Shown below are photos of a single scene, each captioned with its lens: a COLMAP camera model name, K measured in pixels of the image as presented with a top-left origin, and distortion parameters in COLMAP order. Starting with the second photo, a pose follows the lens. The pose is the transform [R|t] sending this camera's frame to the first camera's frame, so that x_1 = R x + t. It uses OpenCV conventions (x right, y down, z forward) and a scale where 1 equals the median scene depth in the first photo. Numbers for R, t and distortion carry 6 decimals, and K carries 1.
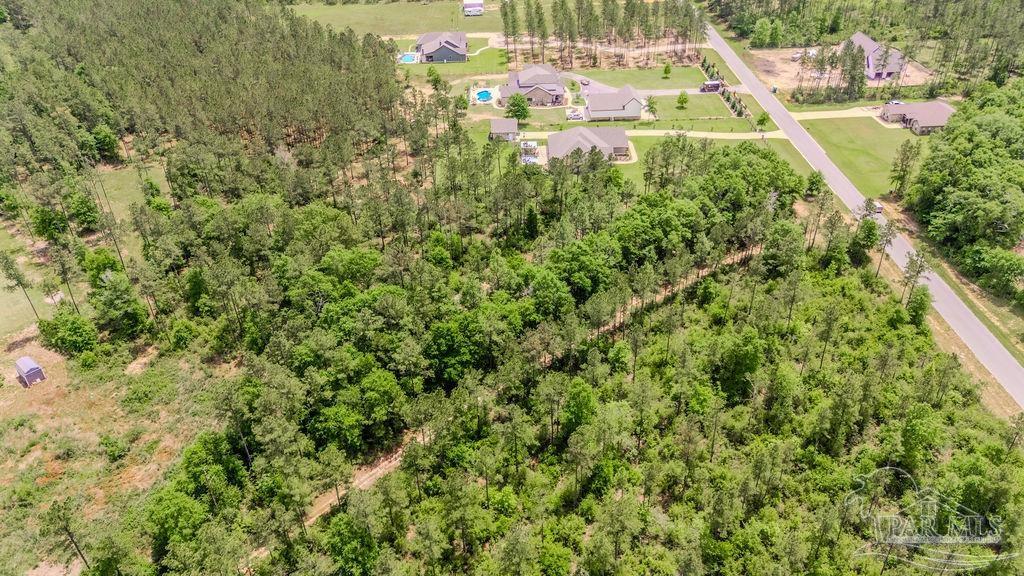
lens RADIAL K [[768.1, 0, 512.0], [0, 768.1, 288.0], [0, 0, 1]] dist [0.057378, -0.002748]
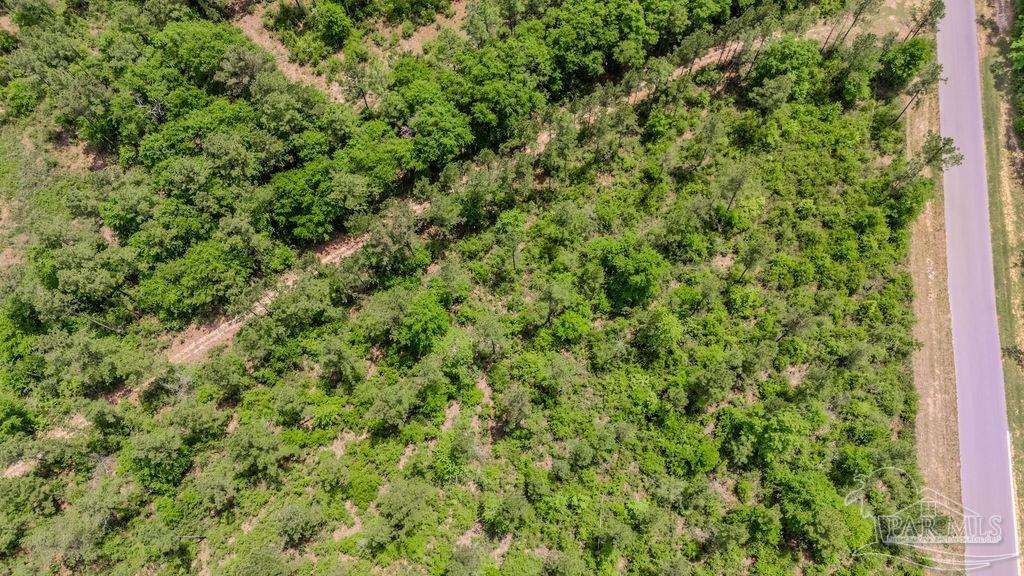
lens RADIAL K [[768.1, 0, 512.0], [0, 768.1, 288.0], [0, 0, 1]] dist [0.057378, -0.002748]
pose [[0.985359, 0.154253, -0.072621, 0.187266], [-0.081736, 0.801203, 0.592784, -0.308400], [0.149623, -0.578169, 0.802081, 0.252140]]
